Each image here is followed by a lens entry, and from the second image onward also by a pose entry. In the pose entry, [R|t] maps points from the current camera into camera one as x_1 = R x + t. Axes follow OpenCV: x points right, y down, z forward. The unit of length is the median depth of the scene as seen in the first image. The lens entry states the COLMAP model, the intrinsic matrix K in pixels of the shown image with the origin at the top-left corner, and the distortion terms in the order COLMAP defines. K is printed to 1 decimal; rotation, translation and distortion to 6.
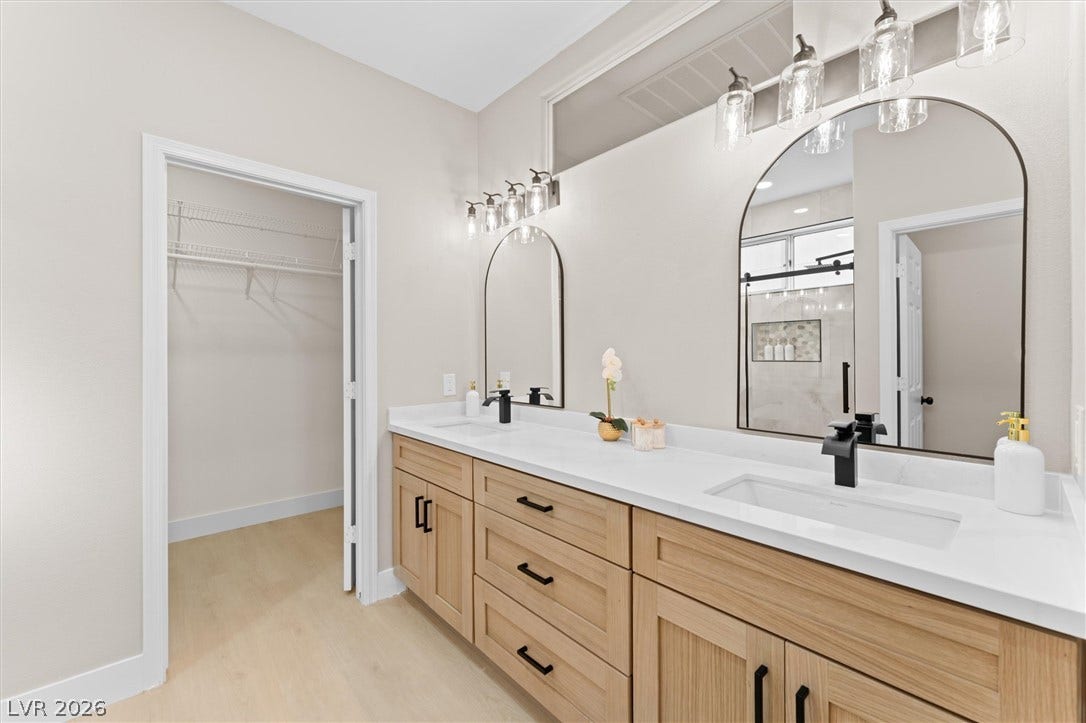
lens RADIAL K [[440.7, 0, 544.0], [0, 440.7, 357.1], [0, 0, 1]] dist [0.000891, -0.001543]
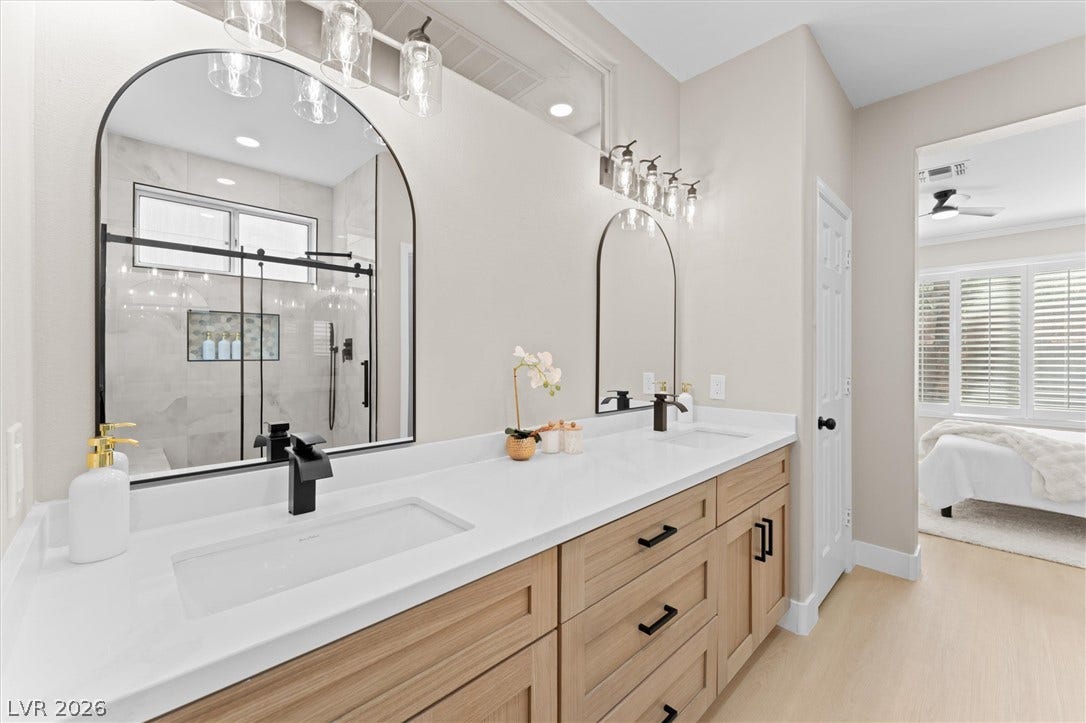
lens RADIAL K [[440.7, 0, 550.5], [0, 440.7, 354.9], [0, 0, 1]] dist [0.000891, -0.001543]
pose [[-0.054628, 0.003916, 0.998499, -0.345234], [-0.004268, 0.999982, -0.004156, -0.000550], [-0.998498, -0.004489, -0.054610, 0.515092]]
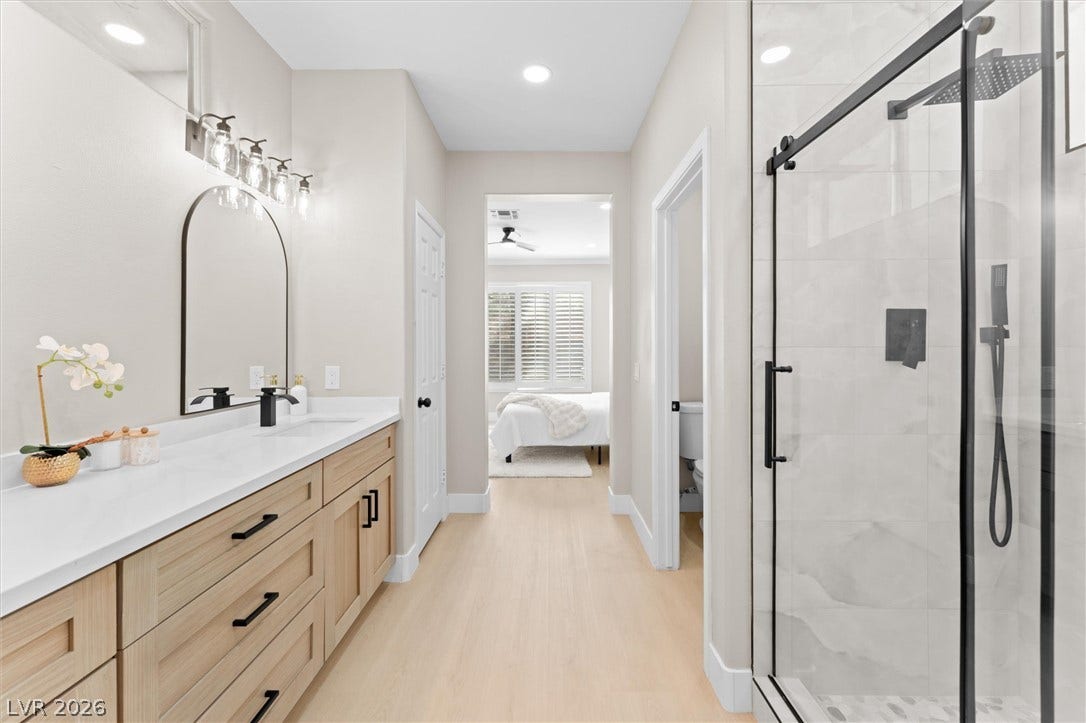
lens RADIAL K [[440.7, 0, 544.1], [0, 440.7, 346.7], [0, 0, 1]] dist [0.000891, -0.001543]
pose [[-0.740164, 0.006134, 0.672398, -0.407755], [0.003674, 0.999980, -0.005078, 0.000254], [-0.672416, -0.001288, -0.740172, 0.516265]]
